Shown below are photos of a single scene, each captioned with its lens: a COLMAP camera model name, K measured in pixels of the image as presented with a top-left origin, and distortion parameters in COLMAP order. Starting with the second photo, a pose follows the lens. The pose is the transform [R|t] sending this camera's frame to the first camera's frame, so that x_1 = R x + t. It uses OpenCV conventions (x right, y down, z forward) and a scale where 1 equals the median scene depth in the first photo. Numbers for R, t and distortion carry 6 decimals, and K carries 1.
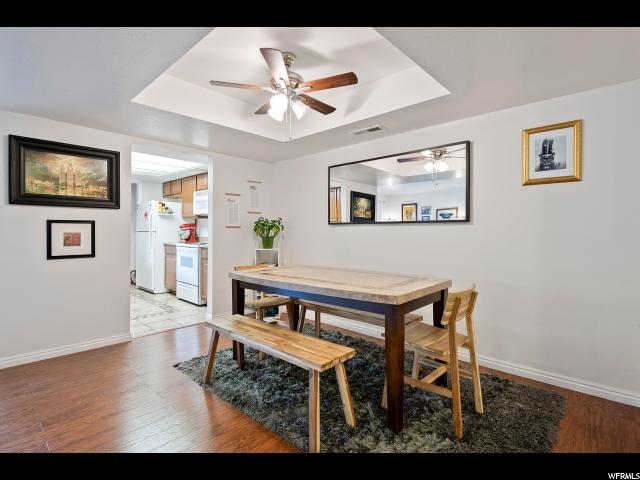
lens RADIAL K [[320.1, 0, 320.0], [0, 320.1, 240.0], [0, 0, 1]] dist [-0.001158, 0.000108]
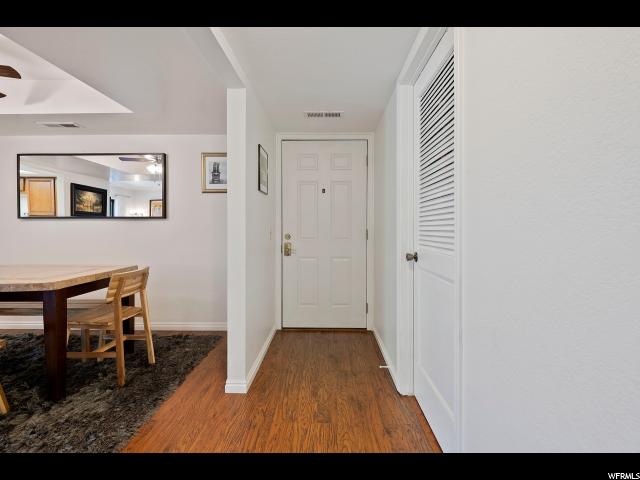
lens RADIAL K [[286.2, 0, 320.0], [0, 286.2, 240.0], [0, 0, 1]] dist [0.001144, 0.000059]
pose [[0.751220, -0.026742, 0.659510, 0.197234], [0.014284, 0.999604, 0.024262, 0.008989], [-0.659897, -0.008806, 0.751304, -0.265370]]
